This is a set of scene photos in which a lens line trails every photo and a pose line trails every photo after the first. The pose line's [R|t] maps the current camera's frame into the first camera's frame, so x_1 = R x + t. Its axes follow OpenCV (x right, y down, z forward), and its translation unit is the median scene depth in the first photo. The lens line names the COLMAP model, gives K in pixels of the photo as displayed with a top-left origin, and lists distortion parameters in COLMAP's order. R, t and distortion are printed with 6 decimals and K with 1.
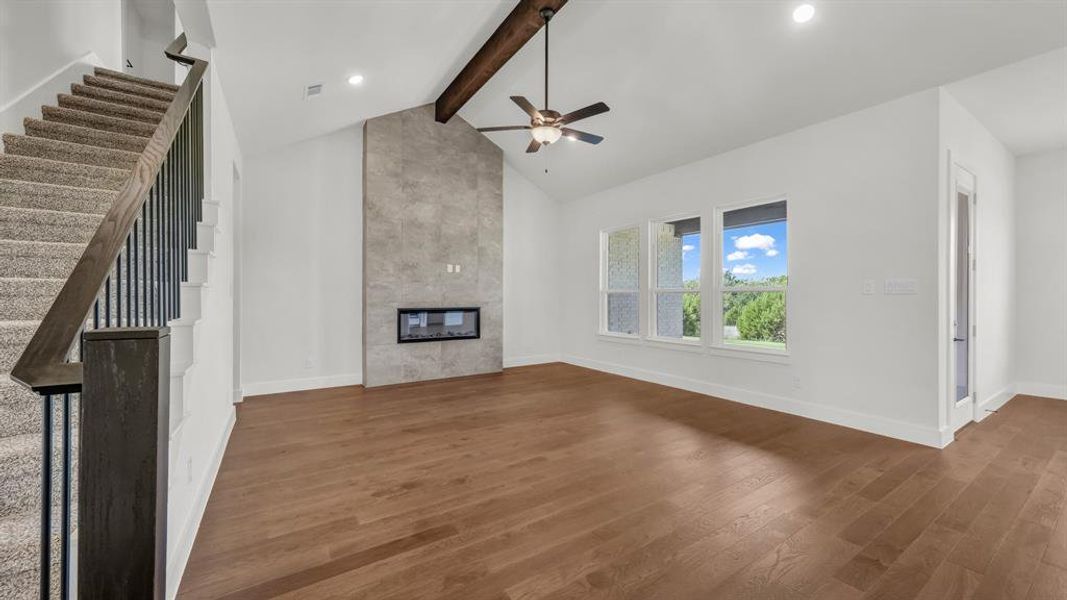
lens RADIAL K [[415.6, 0, 521.4], [0, 415.6, 295.1], [0, 0, 1]] dist [0.000645, 0.000192]
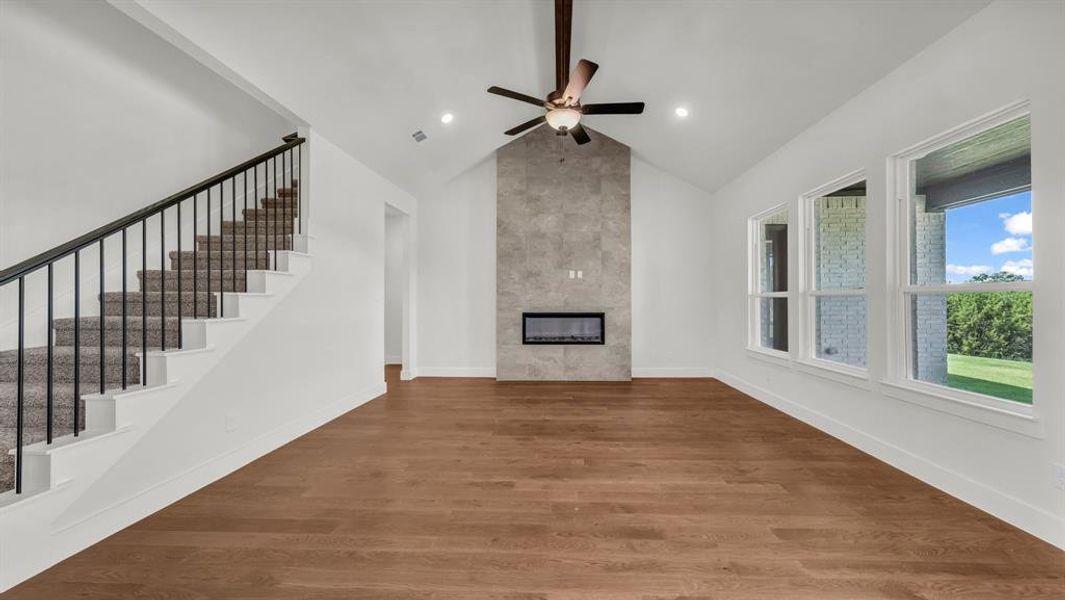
lens RADIAL K [[371.9, 0, 532.5], [0, 371.9, 300.0], [0, 0, 1]] dist [-0.008105, 0.000038]
pose [[0.813640, -0.002827, -0.581362, 0.291323], [0.003248, 0.999995, -0.000316, -0.001359], [0.581359, -0.001631, 0.813645, 0.201025]]
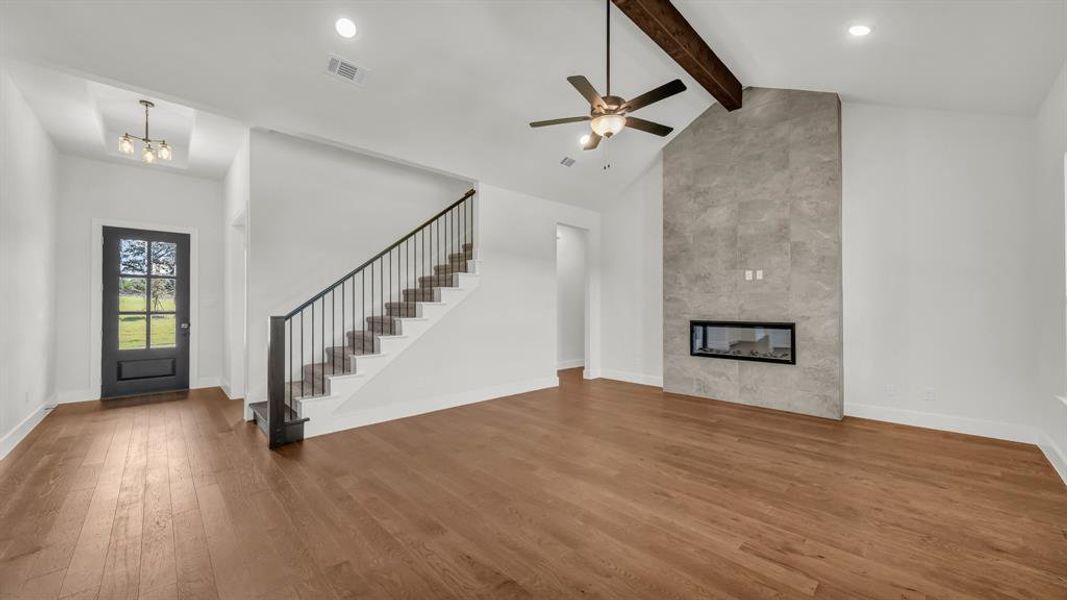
lens RADIAL K [[380.0, 0, 531.2], [0, 380.0, 304.1], [0, 0, 1]] dist [0.001062, 0.000172]
pose [[0.200914, -0.008116, -0.979575, 0.508042], [0.002124, 0.999967, -0.007850, -0.001063], [0.979607, -0.000503, 0.200924, 0.425548]]
